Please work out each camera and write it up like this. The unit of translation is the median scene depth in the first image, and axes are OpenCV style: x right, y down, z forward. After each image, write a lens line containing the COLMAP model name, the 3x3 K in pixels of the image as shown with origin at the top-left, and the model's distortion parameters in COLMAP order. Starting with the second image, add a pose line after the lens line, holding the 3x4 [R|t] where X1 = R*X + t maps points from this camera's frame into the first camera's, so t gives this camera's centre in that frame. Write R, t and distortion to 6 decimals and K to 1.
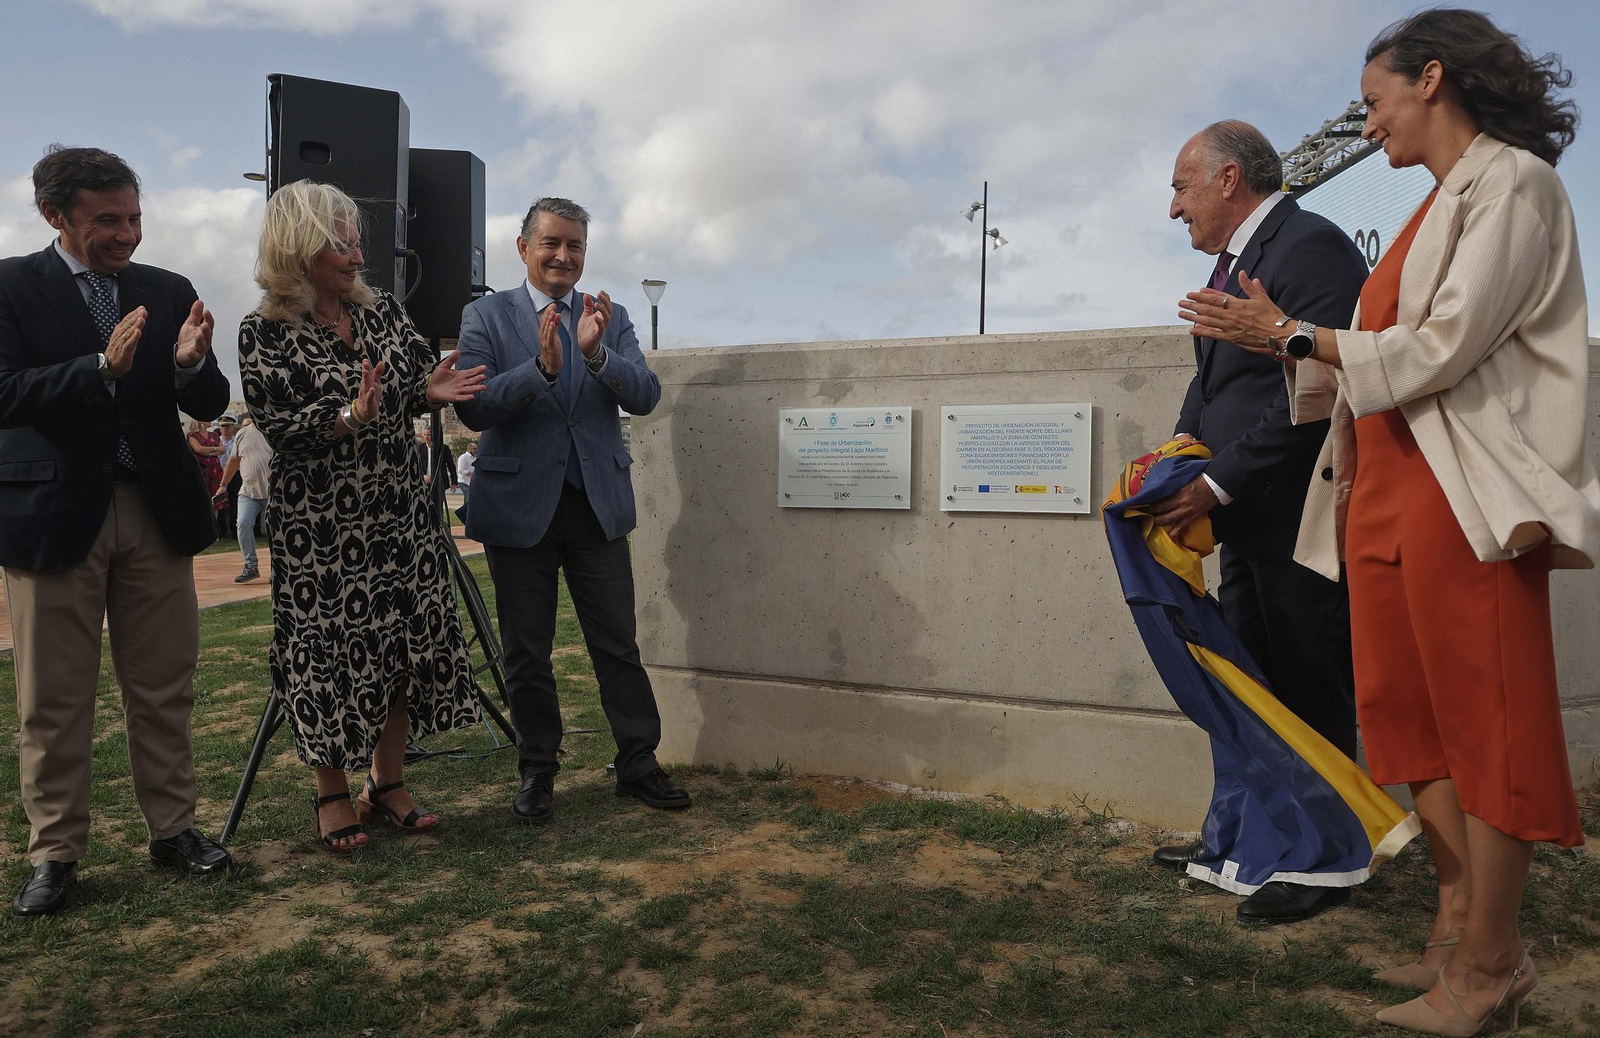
lens RADIAL K [[1190.1, 0, 798.1], [0, 1190.1, 519.2], [0, 0, 1]] dist [-0.010450, -0.014758]
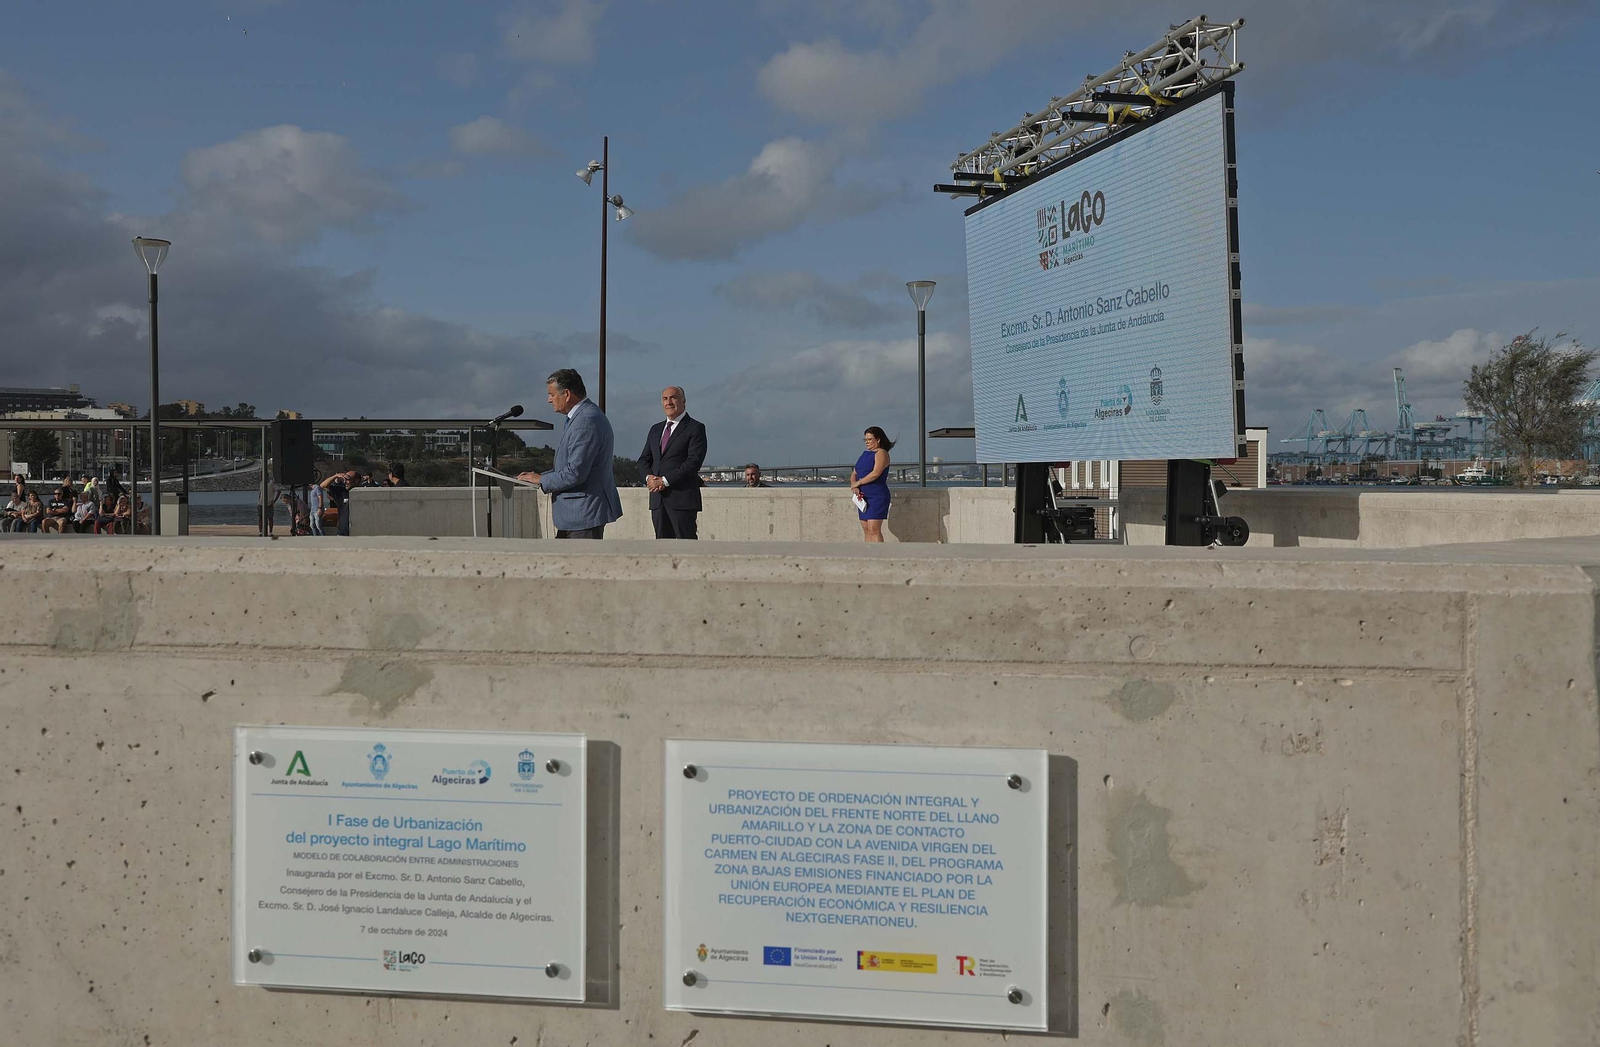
lens RADIAL K [[1330.0, 0, 809.3], [0, 1330.0, 512.1], [0, 0, 1]] dist [-0.002415, -0.001284]
pose [[0.950988, -0.008337, 0.309114, 0.028746], [0.008418, 0.999964, 0.001069, -0.159451], [-0.309112, 0.001586, 0.951024, 0.530208]]
